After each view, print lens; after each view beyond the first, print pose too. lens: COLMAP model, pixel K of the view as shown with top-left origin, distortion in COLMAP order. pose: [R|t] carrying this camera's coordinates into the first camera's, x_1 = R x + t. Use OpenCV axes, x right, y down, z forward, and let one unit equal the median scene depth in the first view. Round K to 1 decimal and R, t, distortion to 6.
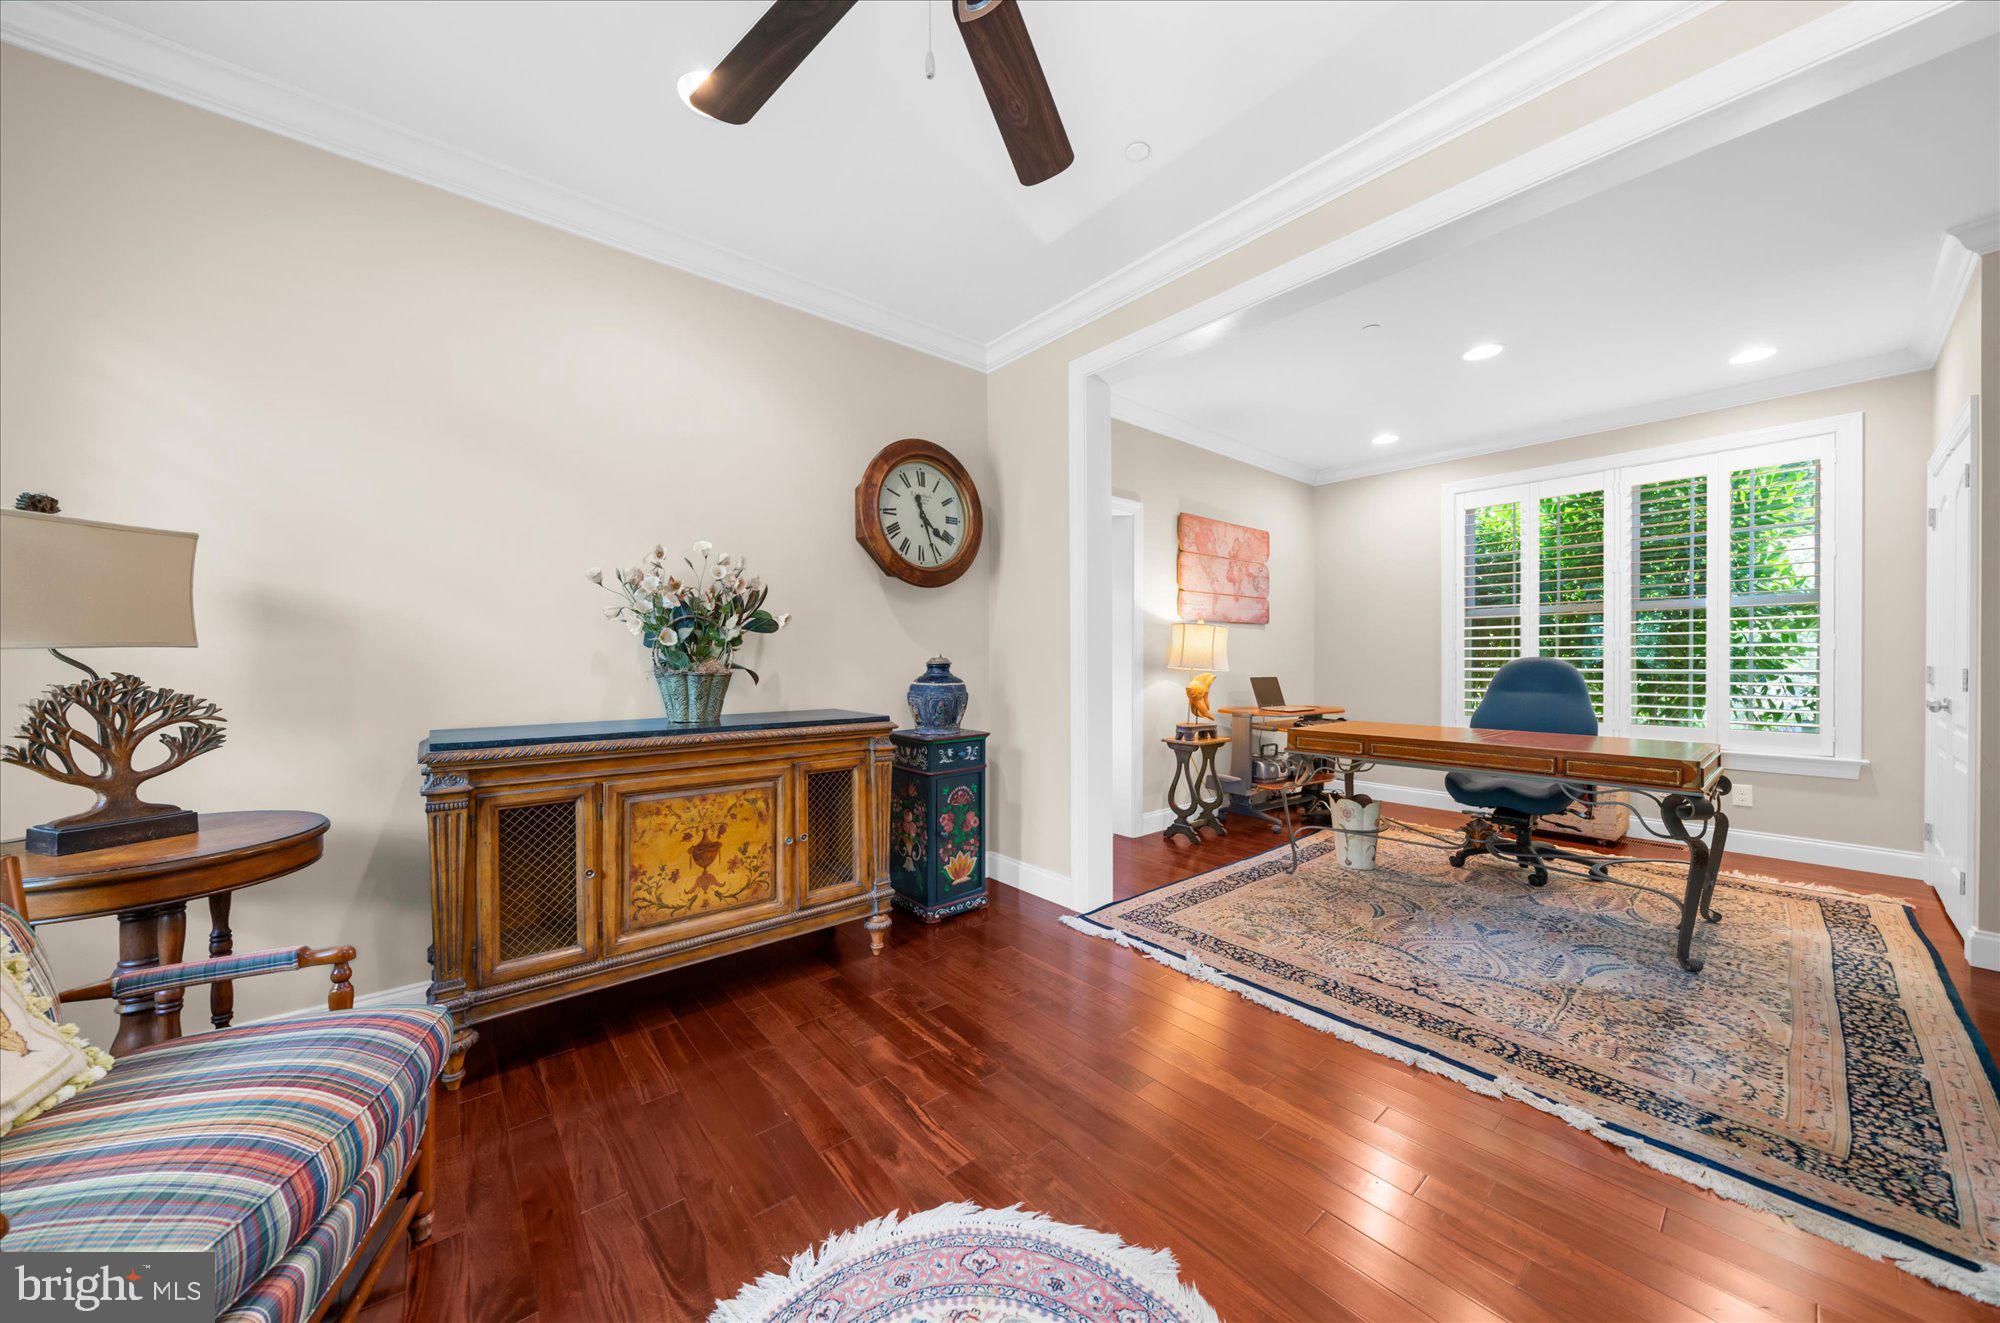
lens RADIAL K [[680.9, 0, 994.5], [0, 680.9, 663.2], [0, 0, 1]] dist [-0.001336, -0.000052]
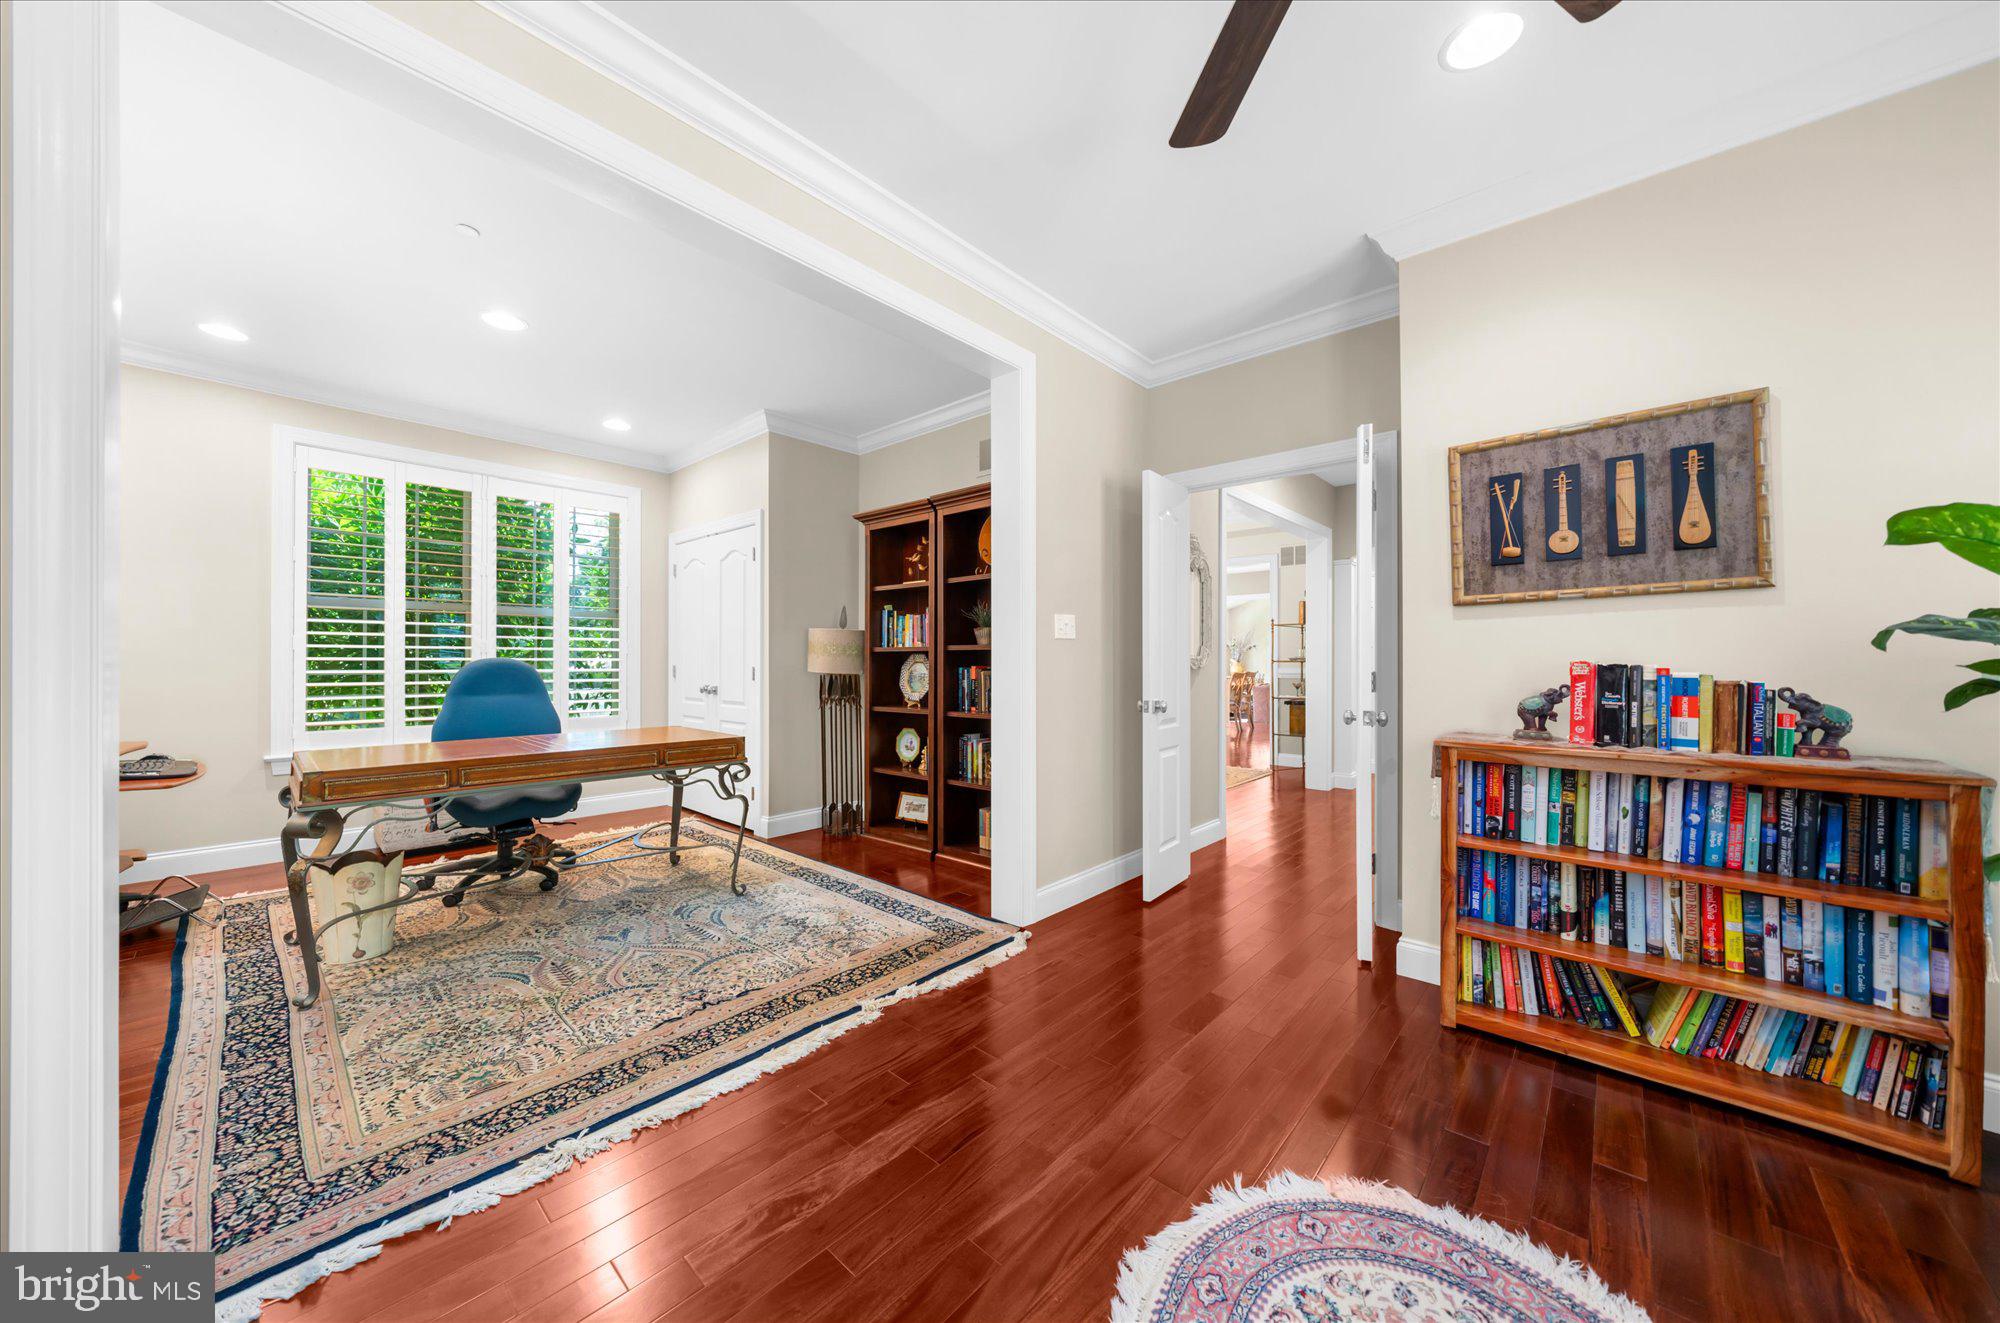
lens RADIAL K [[680.9, 0, 993.3], [0, 680.9, 664.6], [0, 0, 1]] dist [-0.001336, -0.000052]
pose [[-0.128257, -0.002337, 0.991738, -0.307725], [-0.000007, 0.999997, 0.002356, -0.002734], [-0.991741, 0.000295, -0.128257, 0.565712]]
